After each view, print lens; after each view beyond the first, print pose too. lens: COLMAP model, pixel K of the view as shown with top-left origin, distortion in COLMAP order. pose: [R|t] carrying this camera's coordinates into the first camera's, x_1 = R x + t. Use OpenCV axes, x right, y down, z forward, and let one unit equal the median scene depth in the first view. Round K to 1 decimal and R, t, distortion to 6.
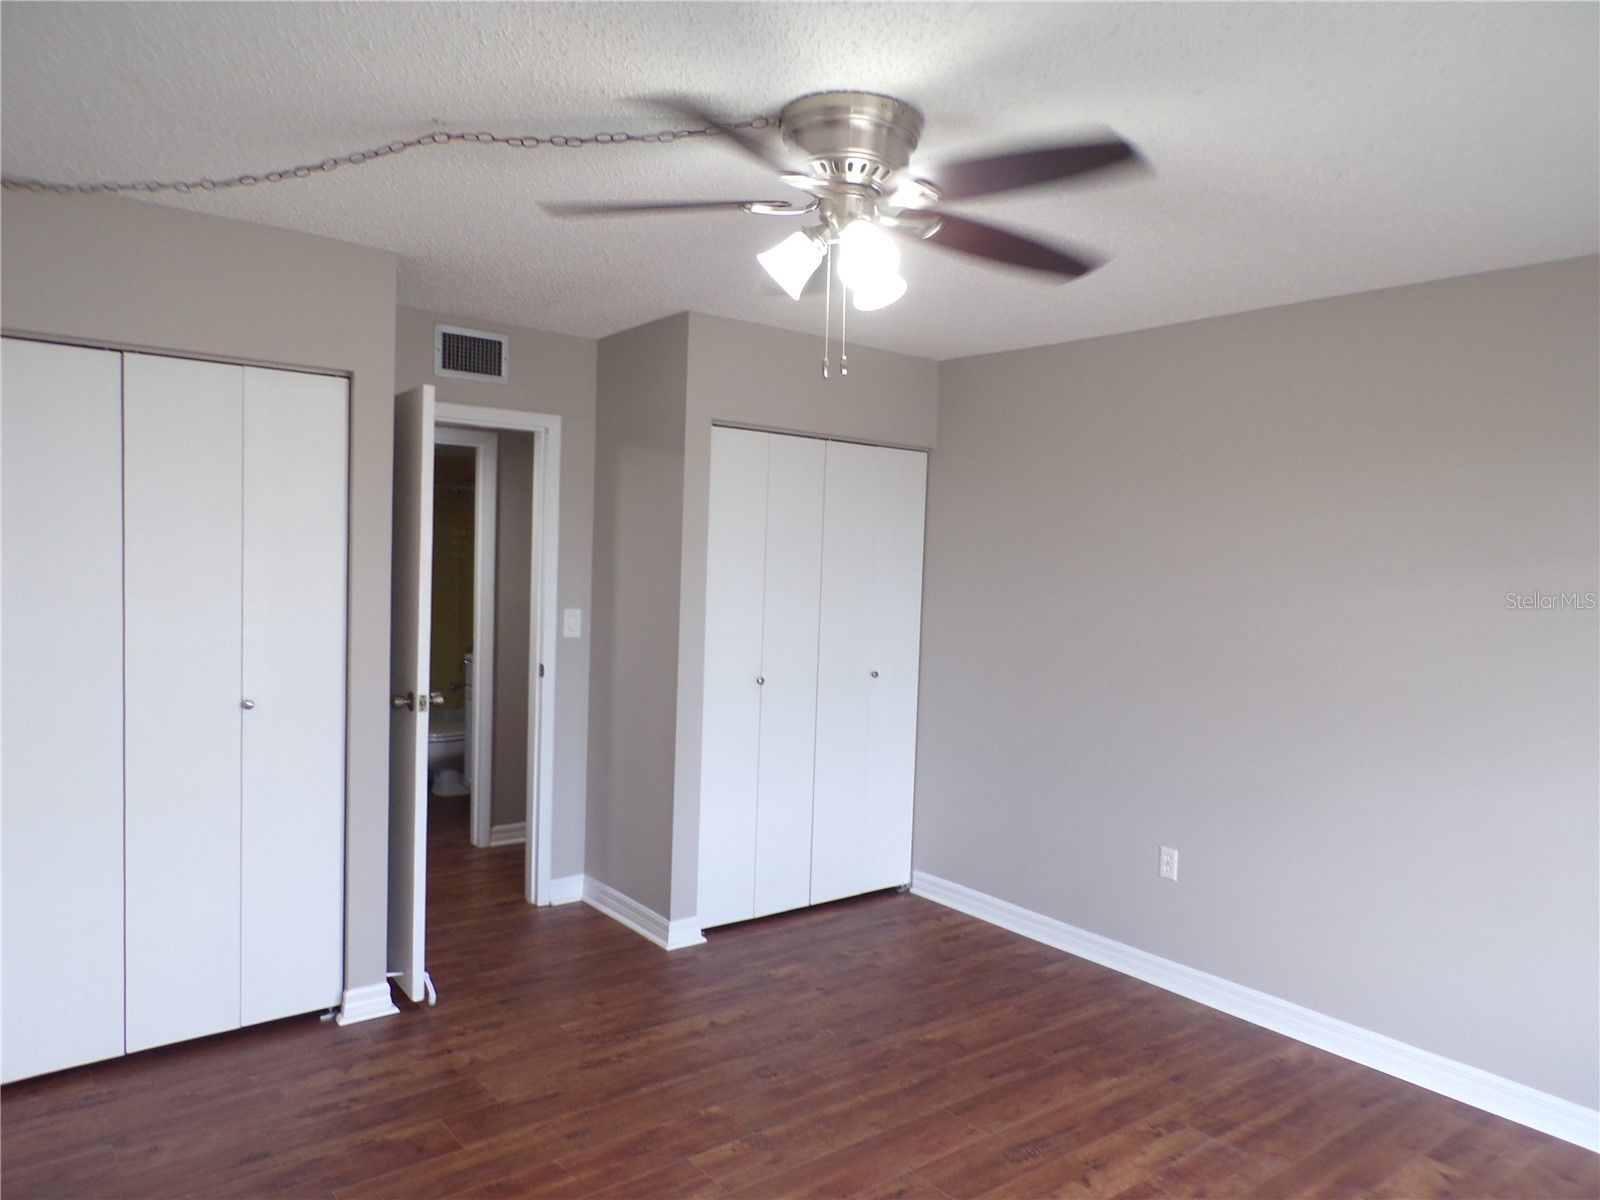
lens RADIAL K [[1091.7, 0, 798.3], [0, 1091.7, 599.9], [0, 0, 1]] dist [-0.003265, 0.015816]
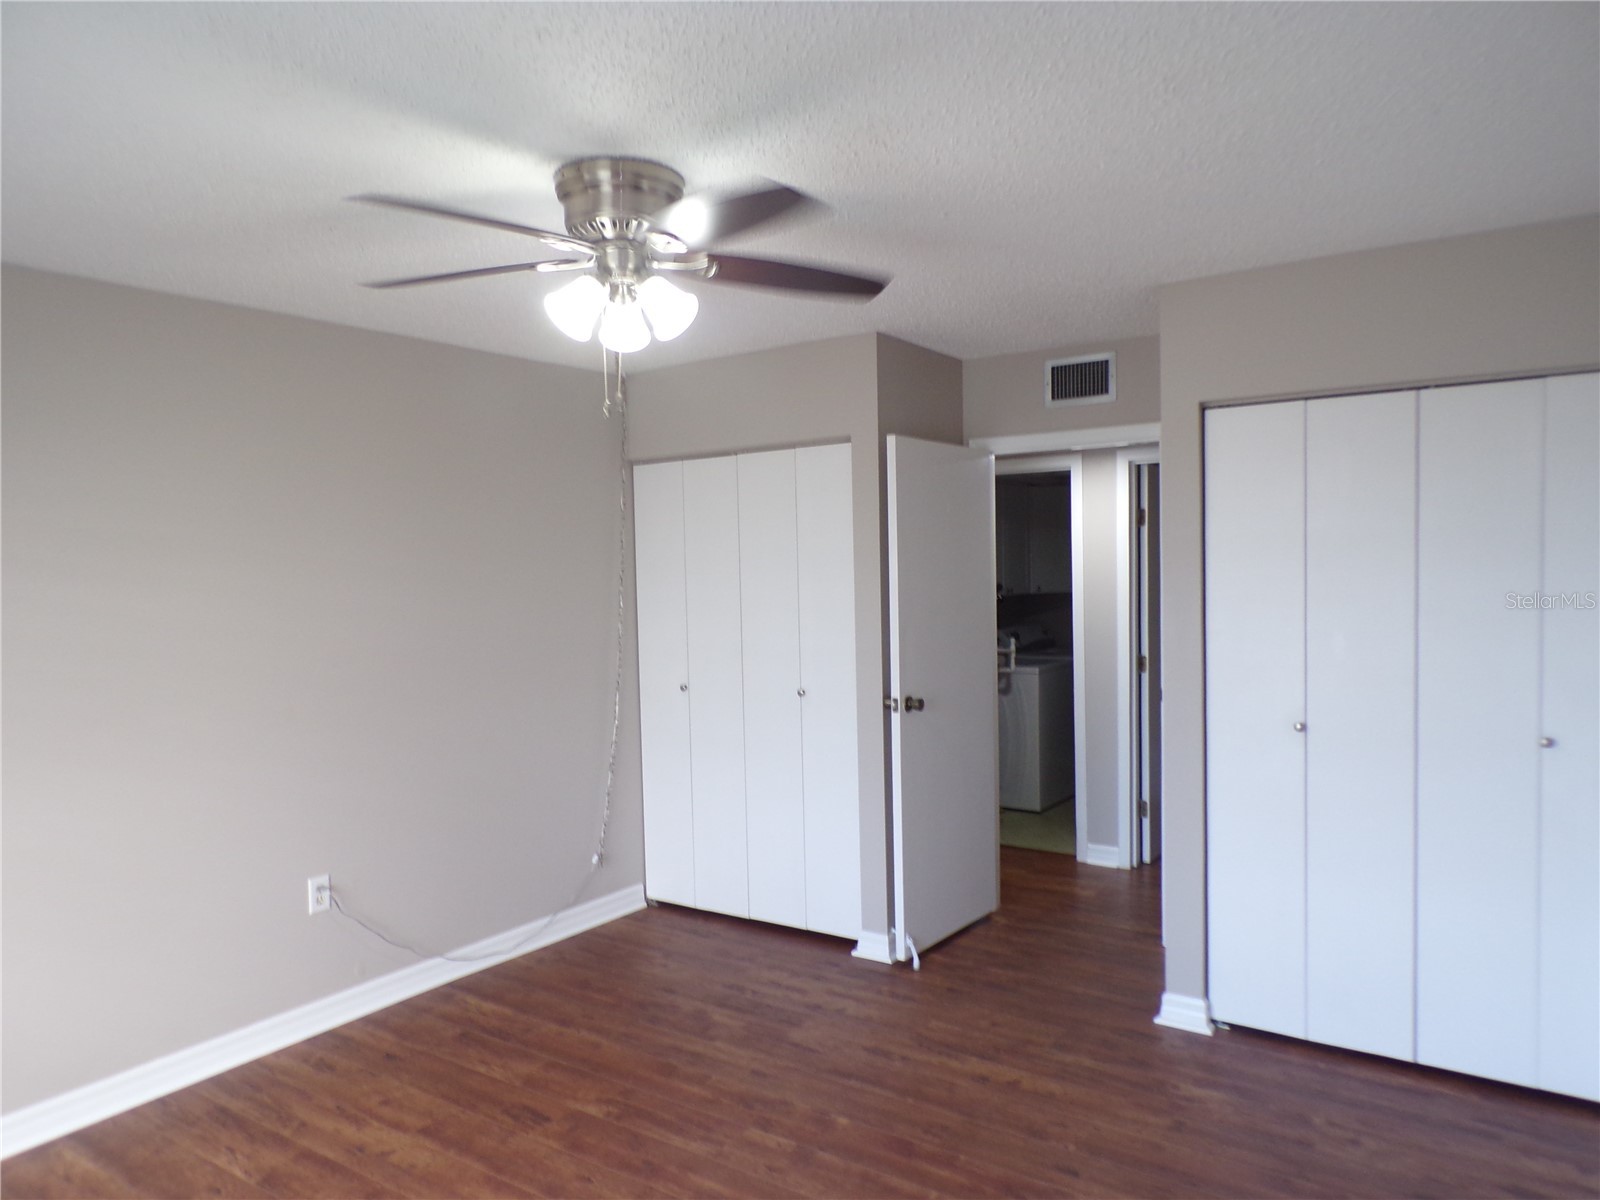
lens RADIAL K [[1091.7, 0, 797.6], [0, 1091.7, 600.0], [0, 0, 1]] dist [-0.003265, 0.015816]
pose [[0.309857, 0.001111, -0.950782, 0.720837], [-0.011458, 0.999931, -0.002566, -0.014651], [0.950714, 0.011689, 0.309848, 0.520648]]
